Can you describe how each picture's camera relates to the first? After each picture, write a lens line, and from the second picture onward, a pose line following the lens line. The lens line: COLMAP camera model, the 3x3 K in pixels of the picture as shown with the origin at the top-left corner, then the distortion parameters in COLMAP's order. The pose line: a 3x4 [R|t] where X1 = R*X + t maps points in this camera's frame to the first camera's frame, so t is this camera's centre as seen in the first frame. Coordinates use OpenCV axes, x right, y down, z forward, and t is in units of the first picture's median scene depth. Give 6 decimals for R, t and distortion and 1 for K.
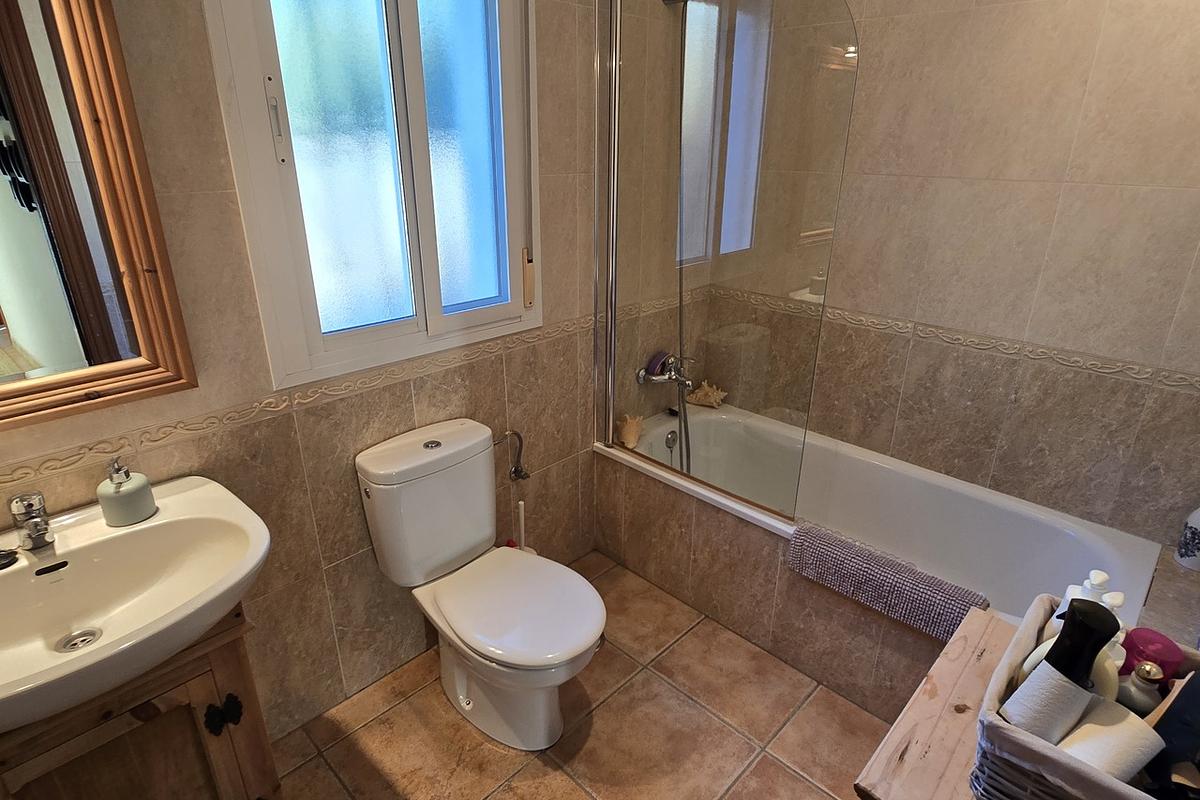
lens RADIAL K [[647.1, 0, 600.0], [0, 647.1, 400.0], [0, 0, 1]] dist [-0.002612, -0.003420]
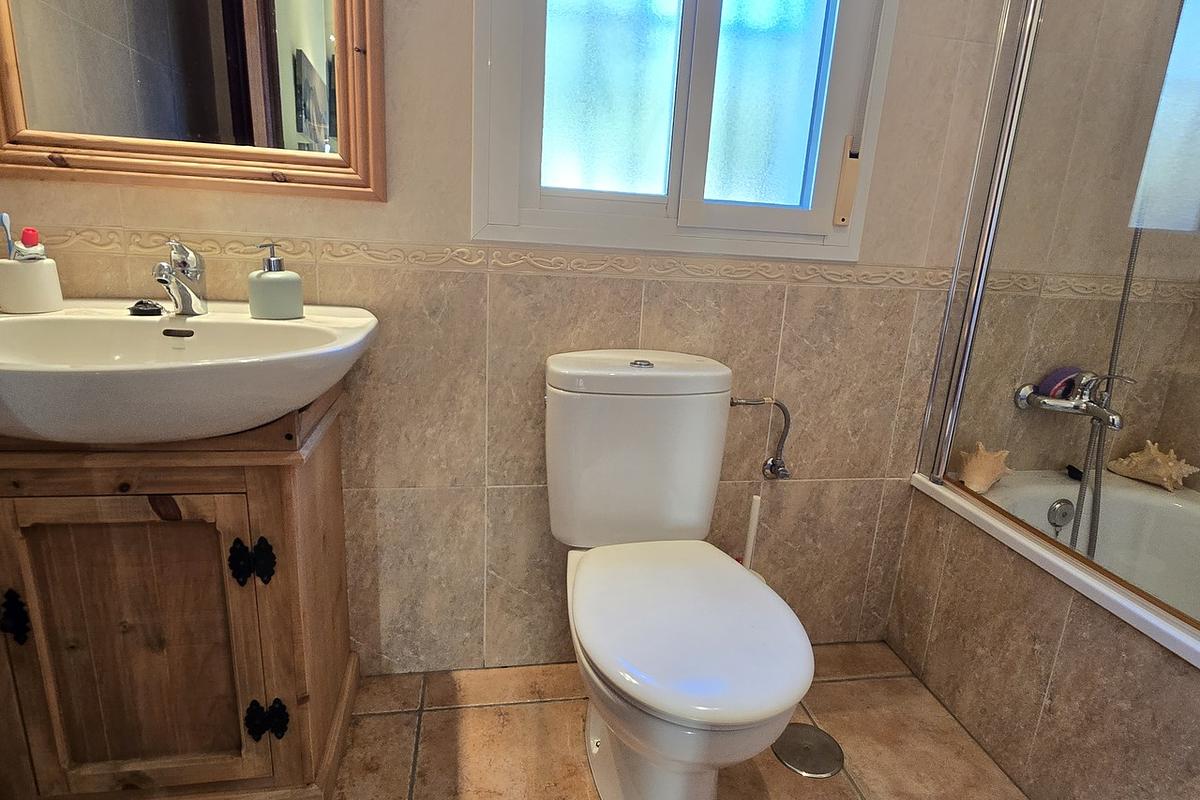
lens RADIAL K [[647.1, 0, 600.0], [0, 647.1, 400.0], [0, 0, 1]] dist [-0.002612, -0.003420]
pose [[0.807640, 0.190611, -0.558018, 0.098061], [-0.266980, 0.961966, -0.057816, 0.135550], [0.525774, 0.195674, 0.827812, 0.313433]]
